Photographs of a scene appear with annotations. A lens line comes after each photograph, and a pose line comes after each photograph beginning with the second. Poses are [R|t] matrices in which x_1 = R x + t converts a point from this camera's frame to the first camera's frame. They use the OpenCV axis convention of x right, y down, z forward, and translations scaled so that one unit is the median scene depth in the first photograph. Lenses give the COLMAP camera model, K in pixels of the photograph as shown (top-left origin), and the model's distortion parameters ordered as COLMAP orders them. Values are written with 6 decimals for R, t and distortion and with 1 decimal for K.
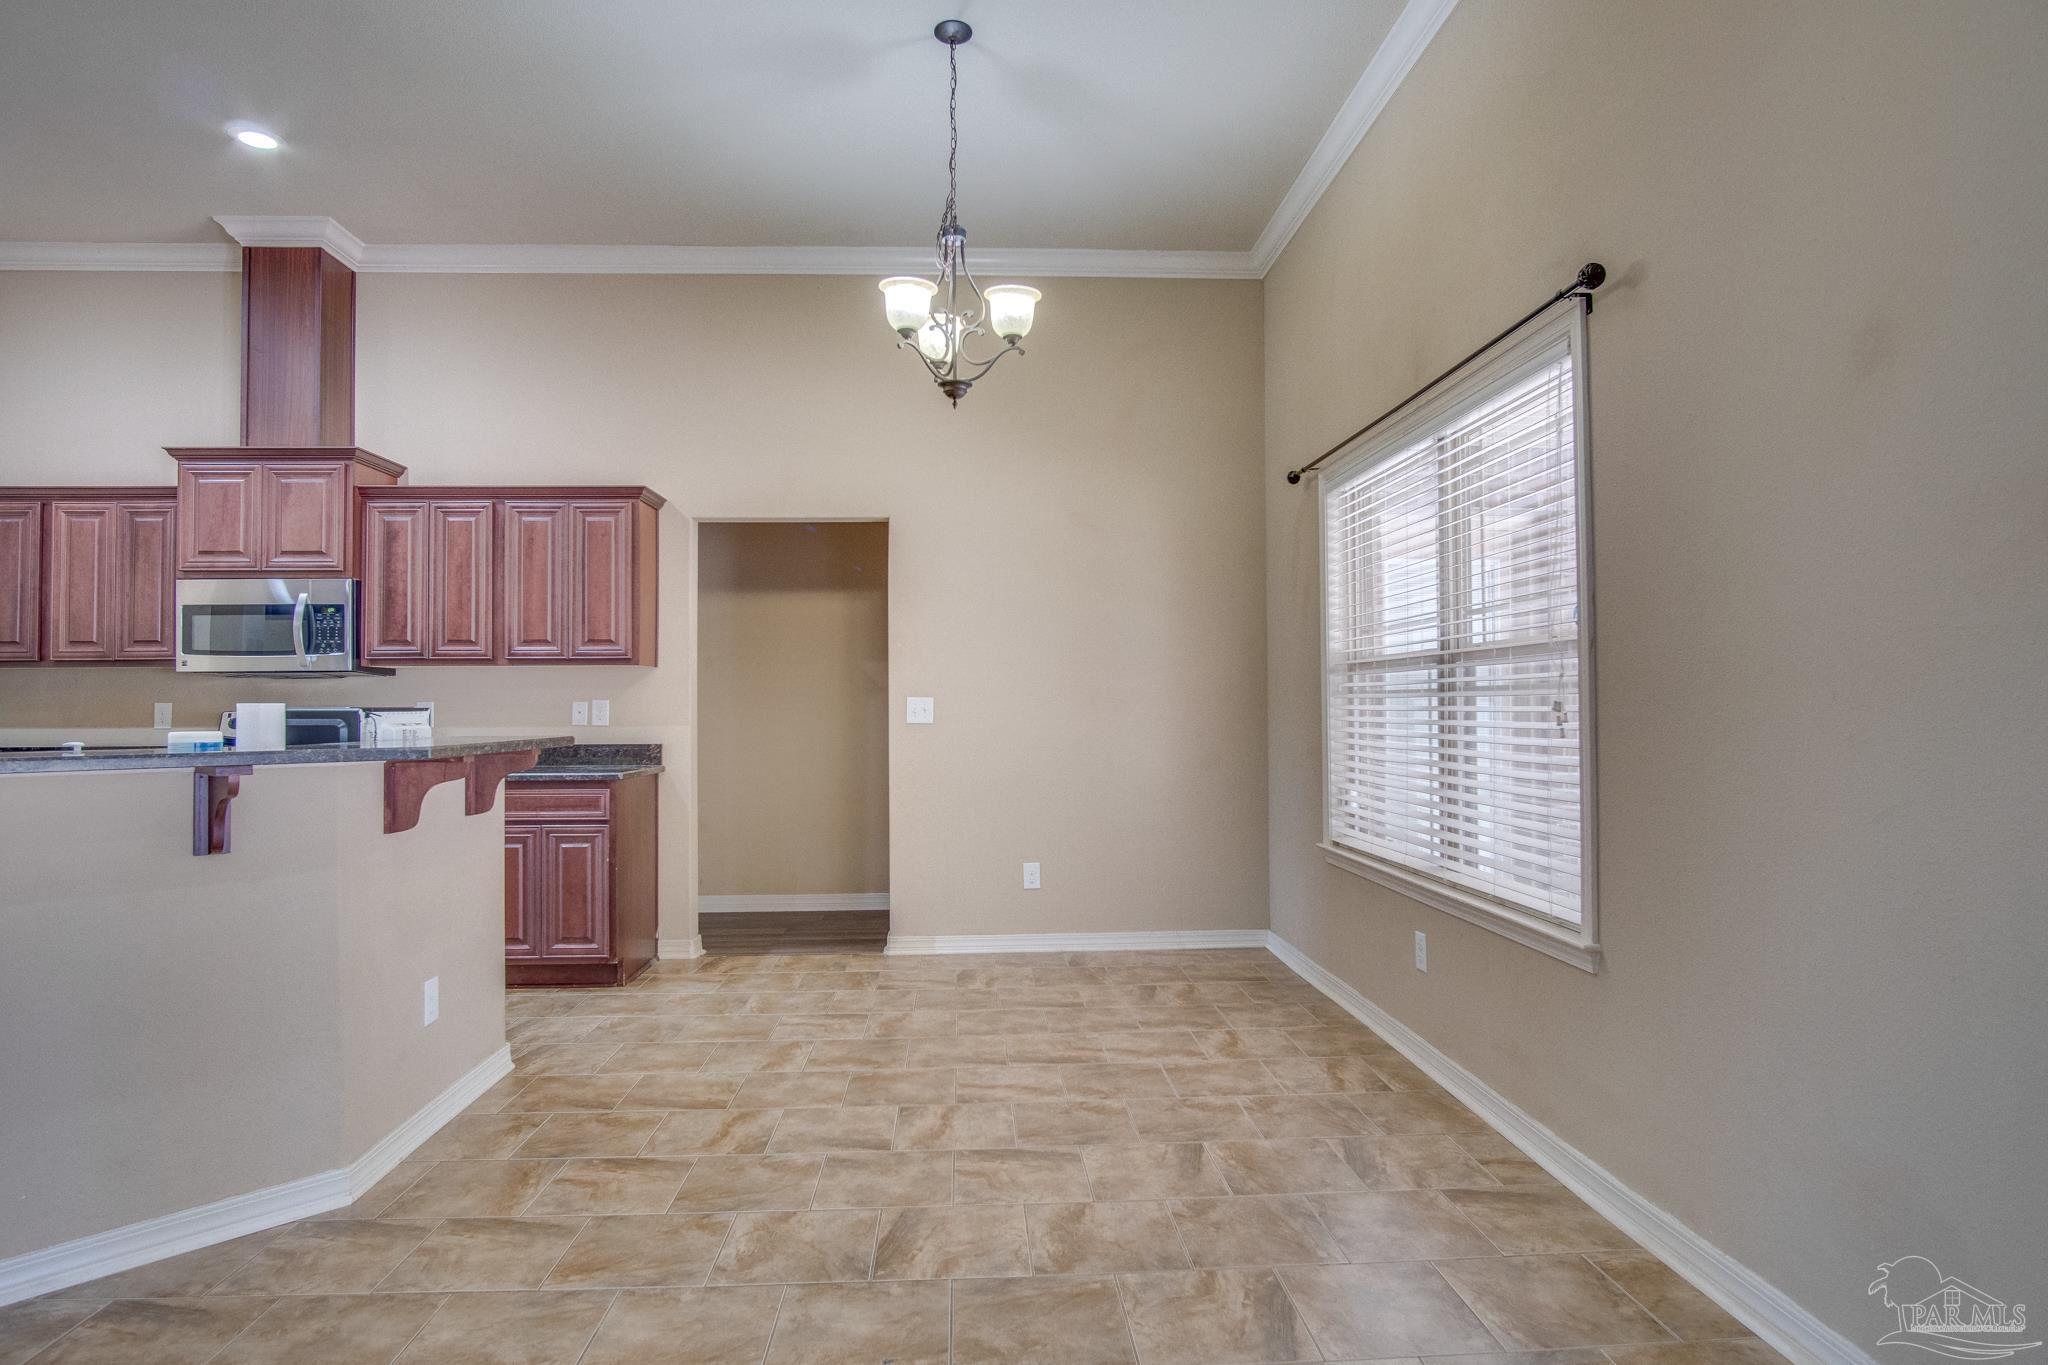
lens RADIAL K [[1104.5, 0, 1031.3], [0, 1104.5, 688.5], [0, 0, 1]] dist [-0.031105, 0.008561]
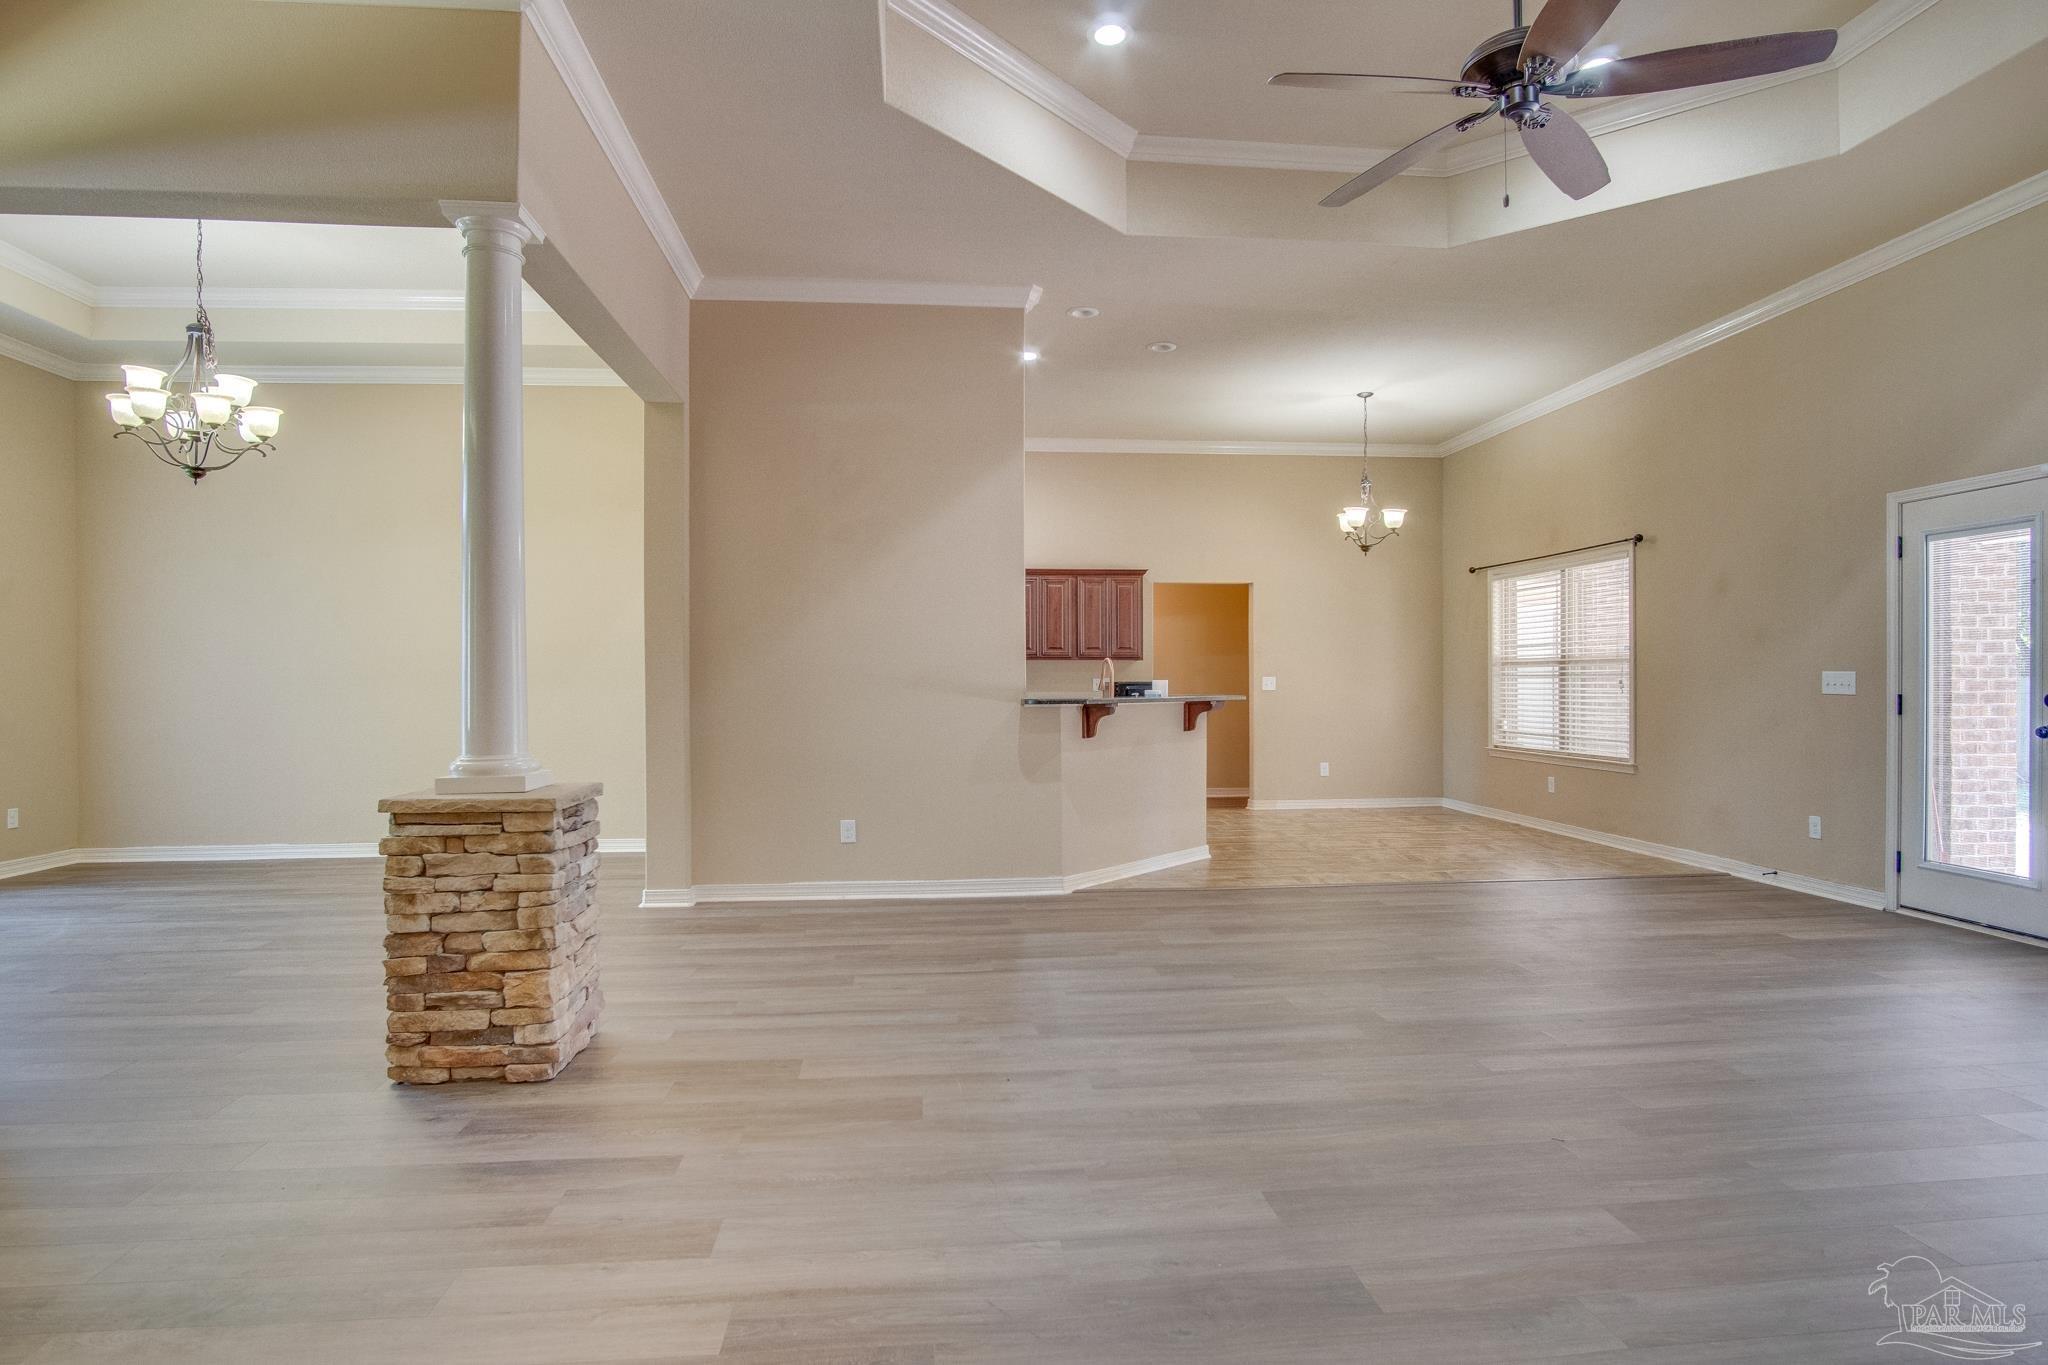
lens RADIAL K [[1104.5, 0, 1017.7], [0, 1104.5, 689.3], [0, 0, 1]] dist [-0.031105, 0.008561]
pose [[0.999438, 0.003296, 0.033359, -0.669424], [-0.004018, 0.999758, 0.021617, -0.011468], [-0.033280, -0.021739, 0.999210, -1.012834]]
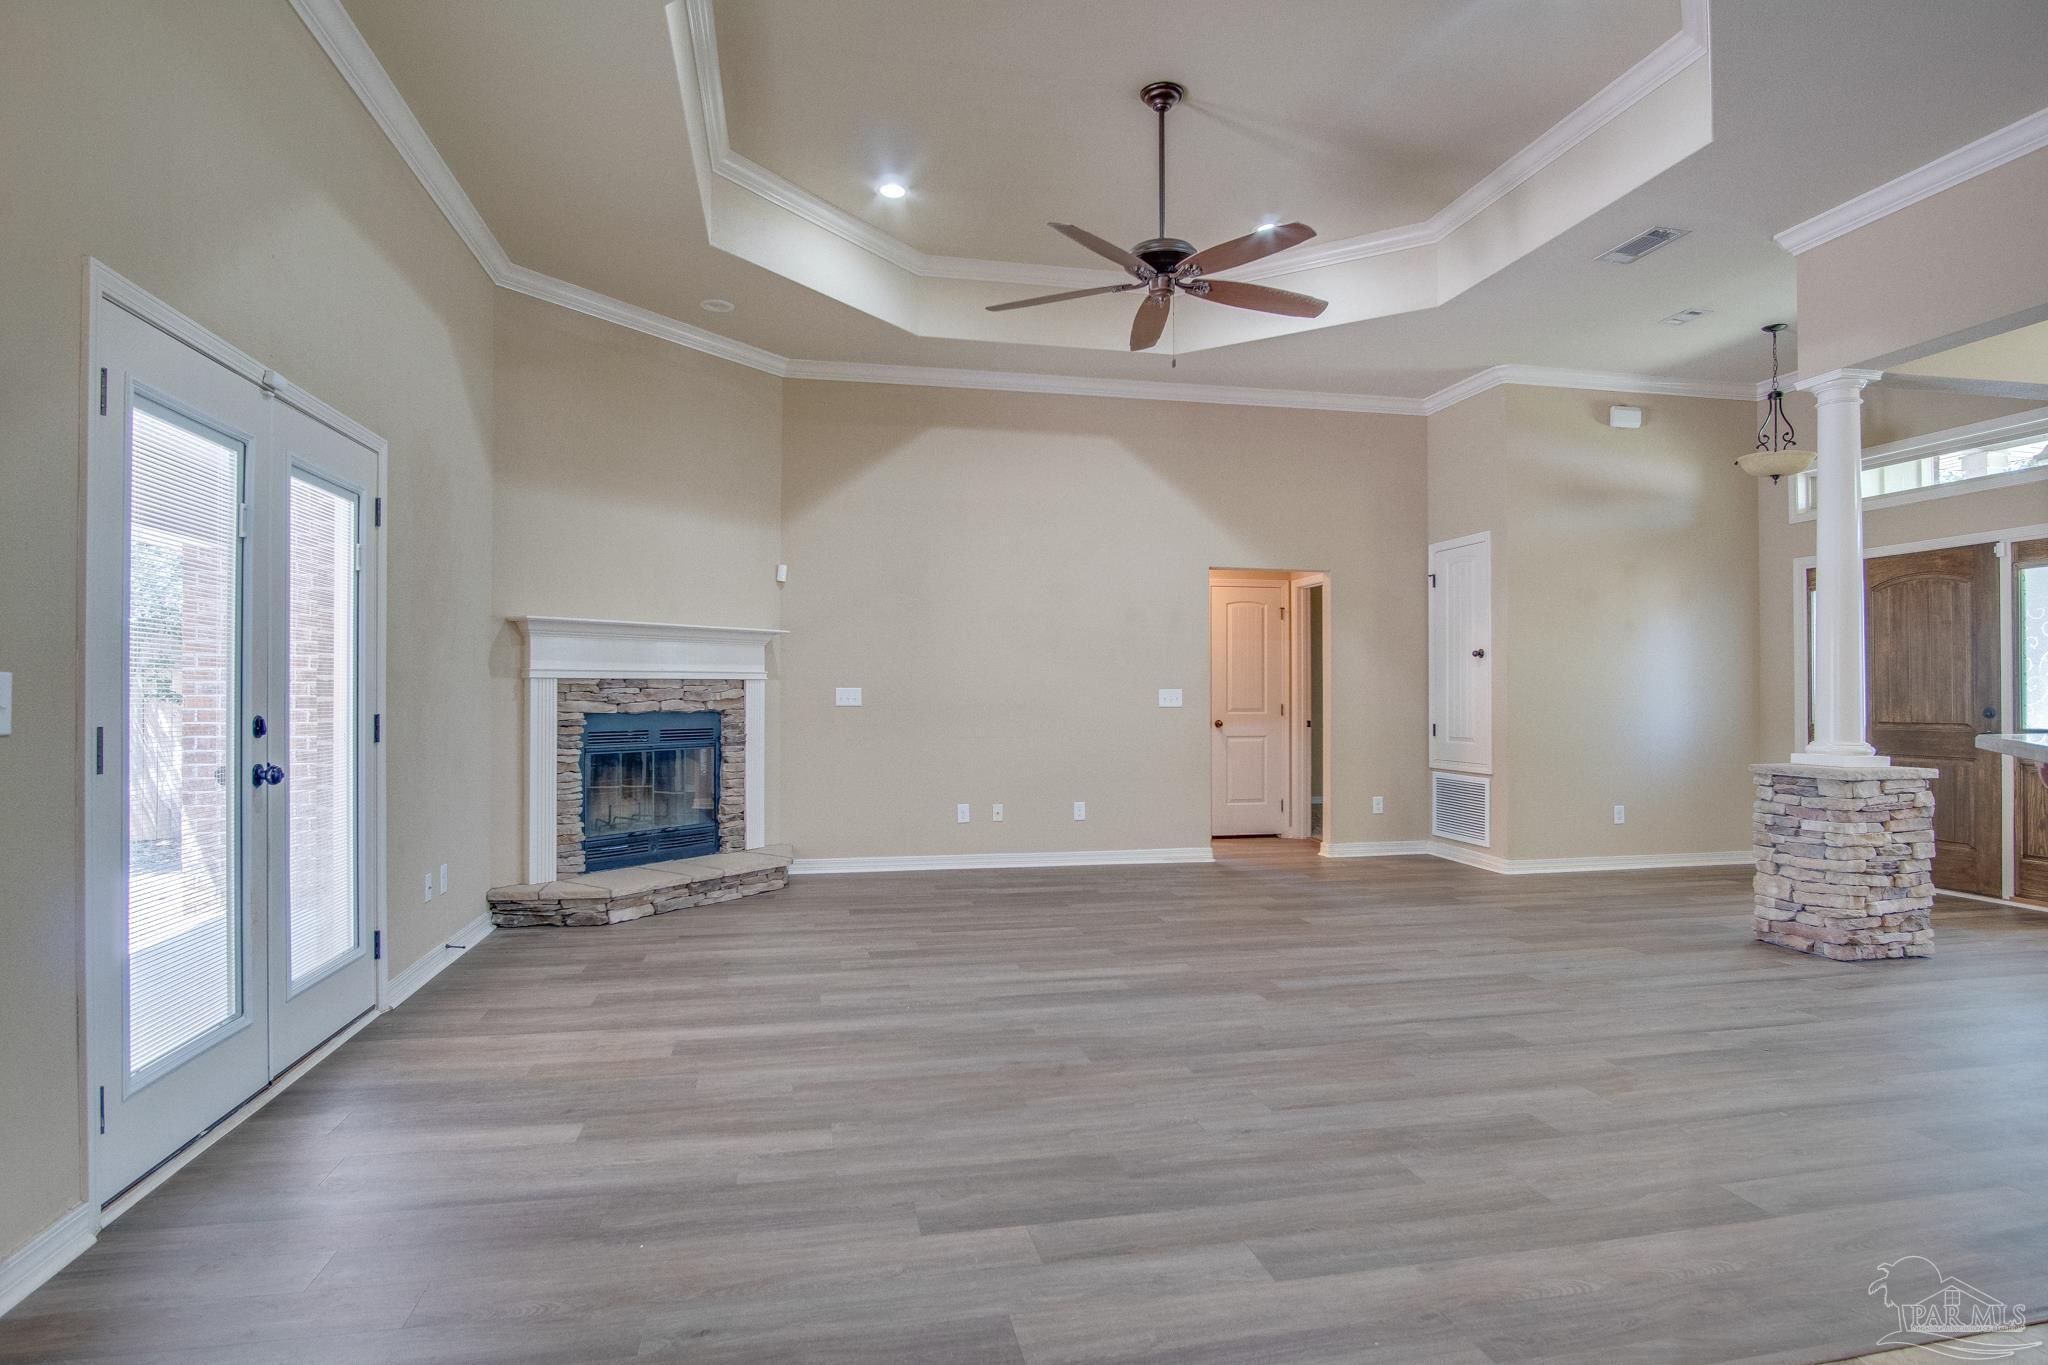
lens RADIAL K [[1104.5, 0, 1022.4], [0, 1104.5, 688.8], [0, 0, 1]] dist [-0.031105, 0.008561]
pose [[-0.990273, 0.006223, -0.138996, -0.038713], [0.009158, 0.999748, -0.020482, 0.011779], [0.138834, -0.021556, -0.990081, 0.699319]]
